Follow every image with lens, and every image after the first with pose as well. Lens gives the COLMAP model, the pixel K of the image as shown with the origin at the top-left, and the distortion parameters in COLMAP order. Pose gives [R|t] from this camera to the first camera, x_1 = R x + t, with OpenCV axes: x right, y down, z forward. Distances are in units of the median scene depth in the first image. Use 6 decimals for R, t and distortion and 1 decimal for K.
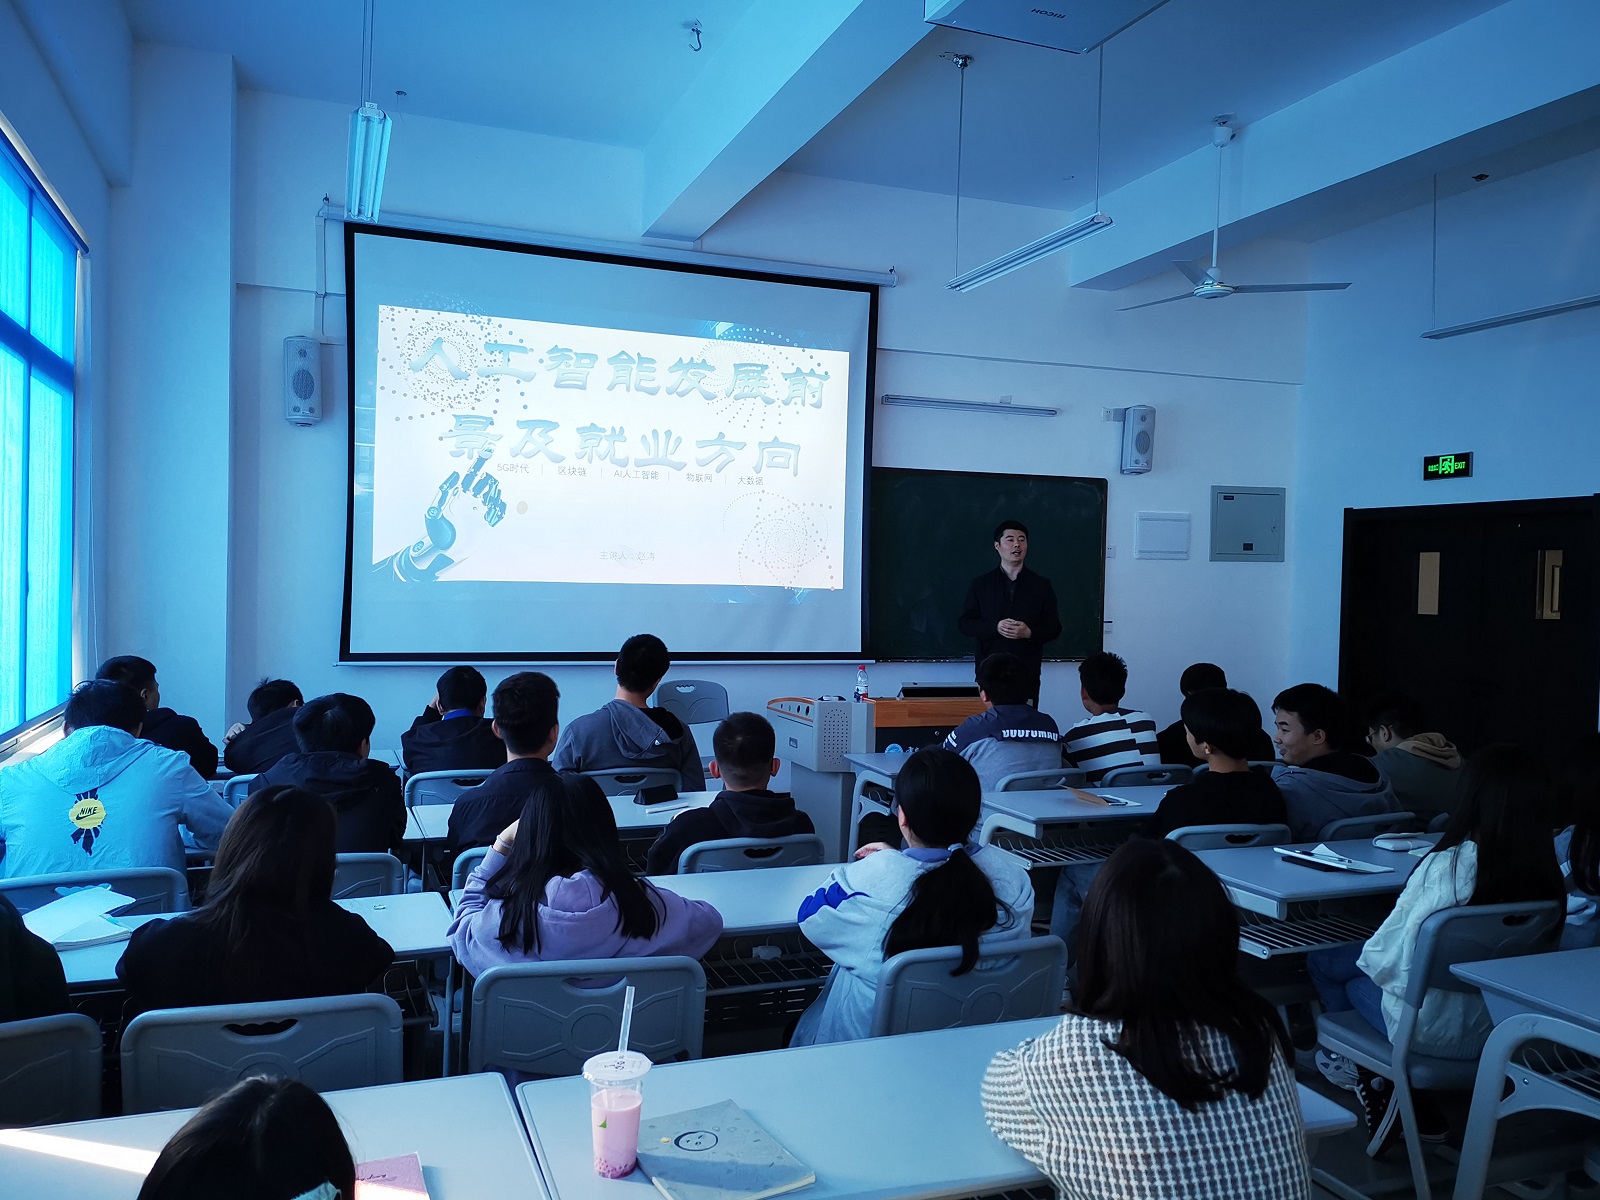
lens RADIAL K [[1263.2, 0, 795.8], [0, 1263.2, 611.9], [0, 0, 1]] dist [0.095152, -0.014388]
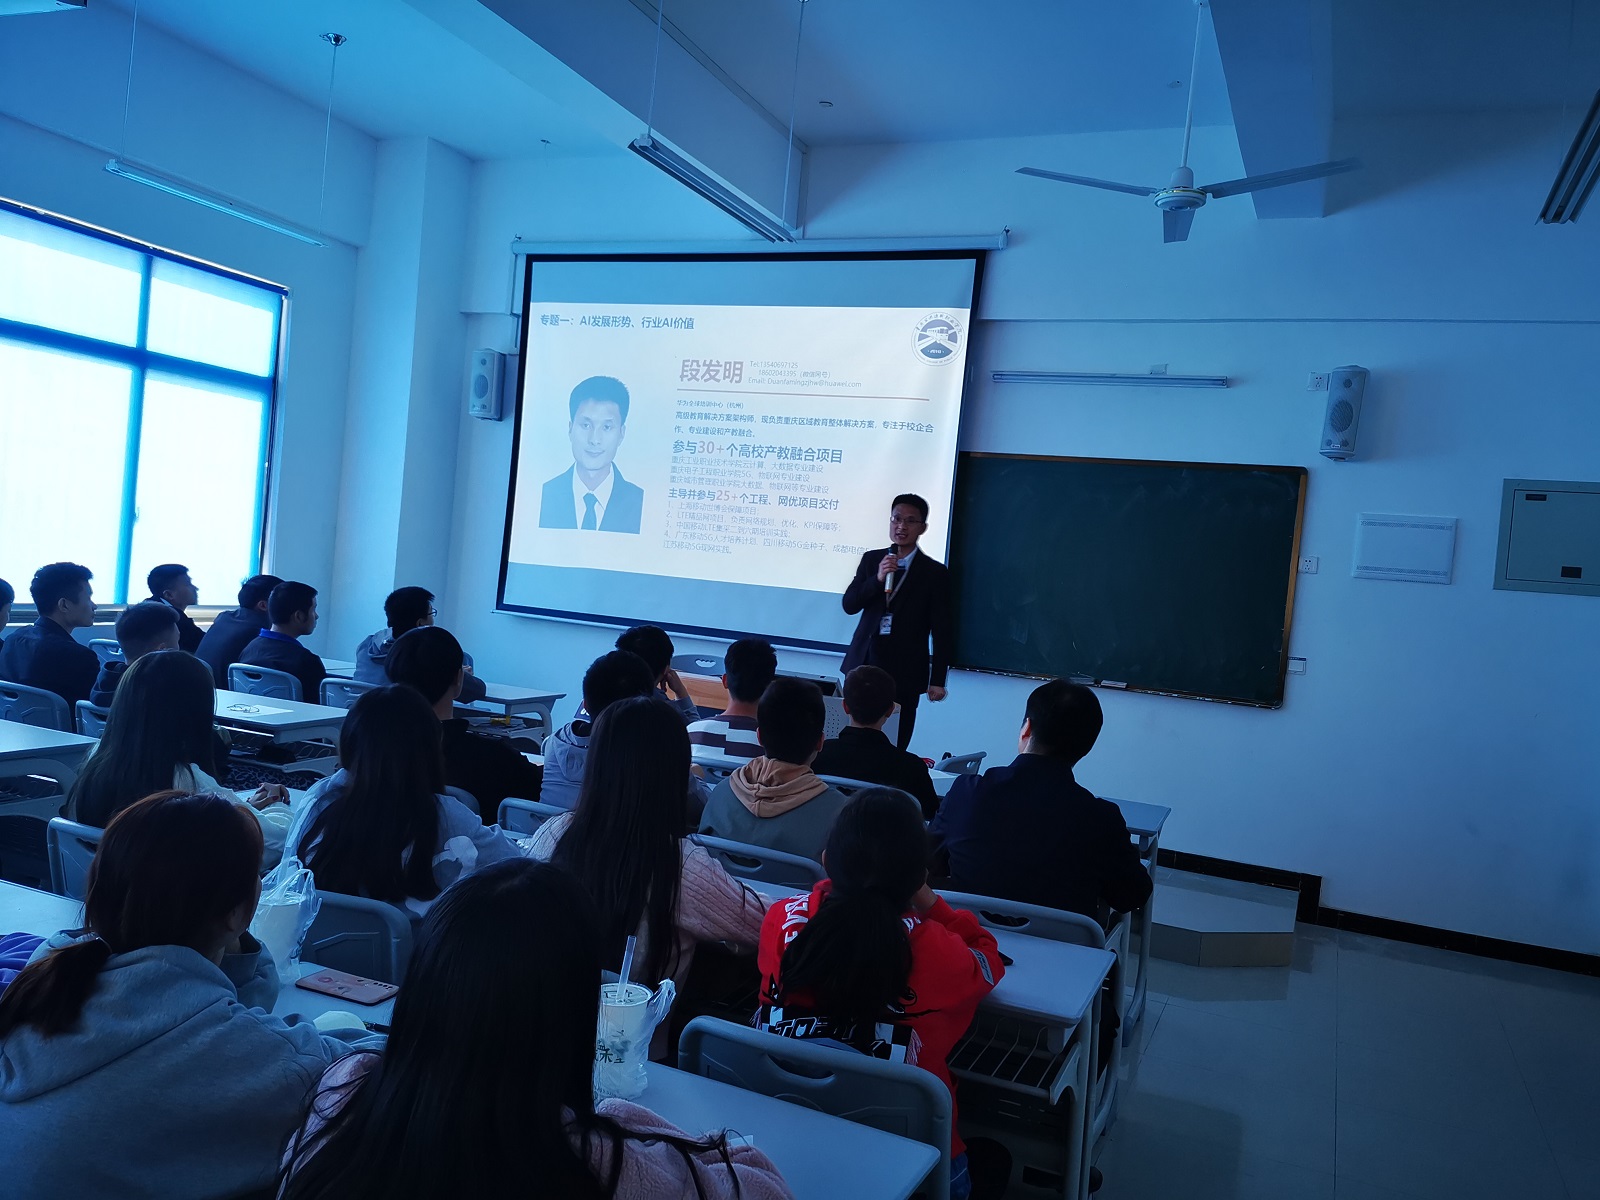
lens RADIAL K [[1263.2, 0, 795.8], [0, 1263.2, 592.0], [0, 0, 1]] dist [0.095152, -0.014388]
pose [[0.712601, 0.064952, -0.698556, 0.710295], [-0.096221, 0.995344, -0.005608, 0.001659], [0.694940, 0.071212, 0.715533, 0.324407]]
